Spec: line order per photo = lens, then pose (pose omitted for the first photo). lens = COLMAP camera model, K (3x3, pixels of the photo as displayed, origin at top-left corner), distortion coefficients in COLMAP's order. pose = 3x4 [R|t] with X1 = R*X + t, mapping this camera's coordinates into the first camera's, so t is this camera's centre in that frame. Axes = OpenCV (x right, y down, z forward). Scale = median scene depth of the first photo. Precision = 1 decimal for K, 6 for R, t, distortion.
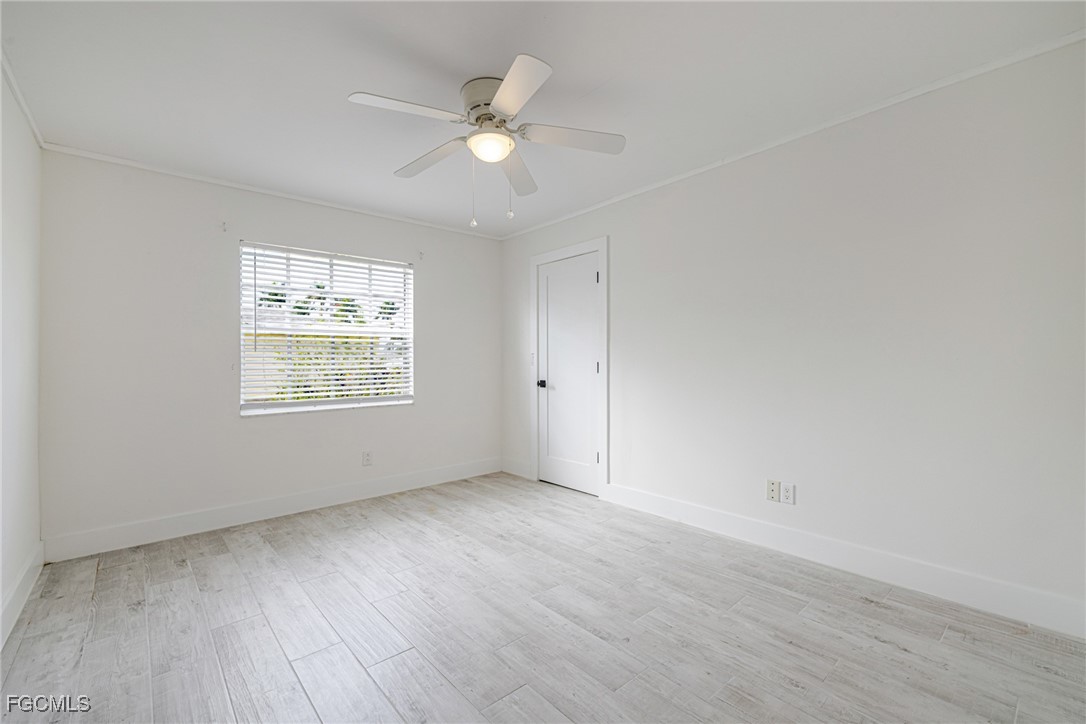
lens RADIAL K [[458.7, 0, 543.1], [0, 458.7, 358.3], [0, 0, 1]] dist [0.000324, 0.000421]
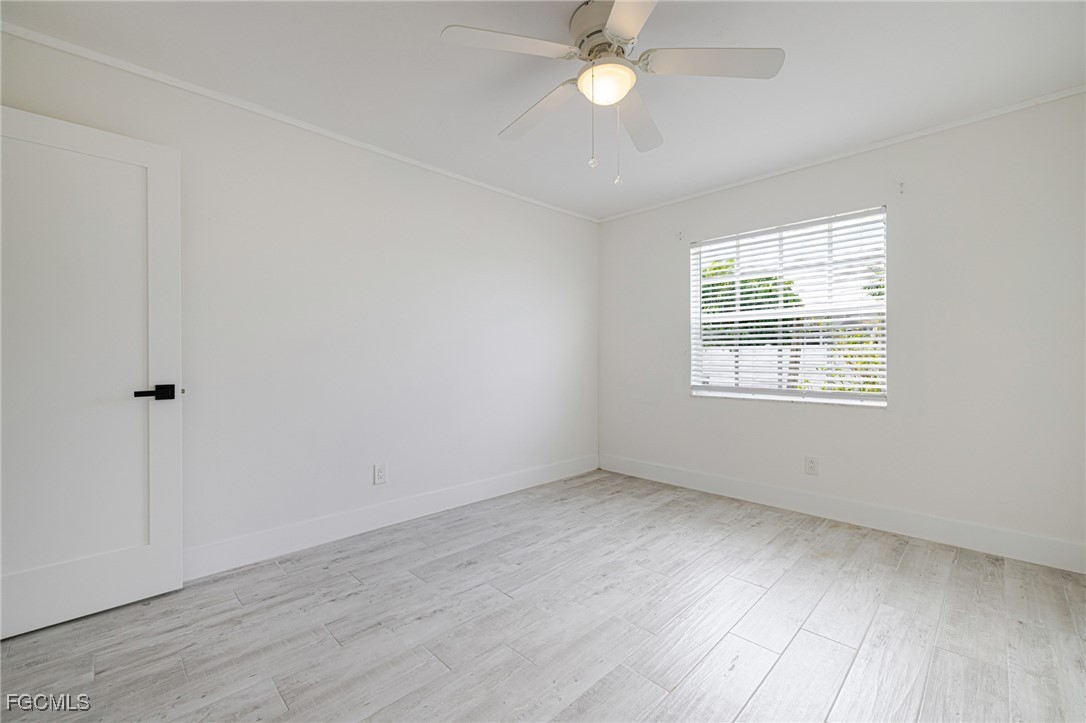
lens RADIAL K [[458.7, 0, 543.1], [0, 458.7, 357.8], [0, 0, 1]] dist [0.000324, 0.000421]
pose [[0.058694, 0.015242, -0.998160, 0.468132], [0.010728, 0.999816, 0.015898, 0.009451], [0.998218, -0.011642, 0.058520, 0.561432]]
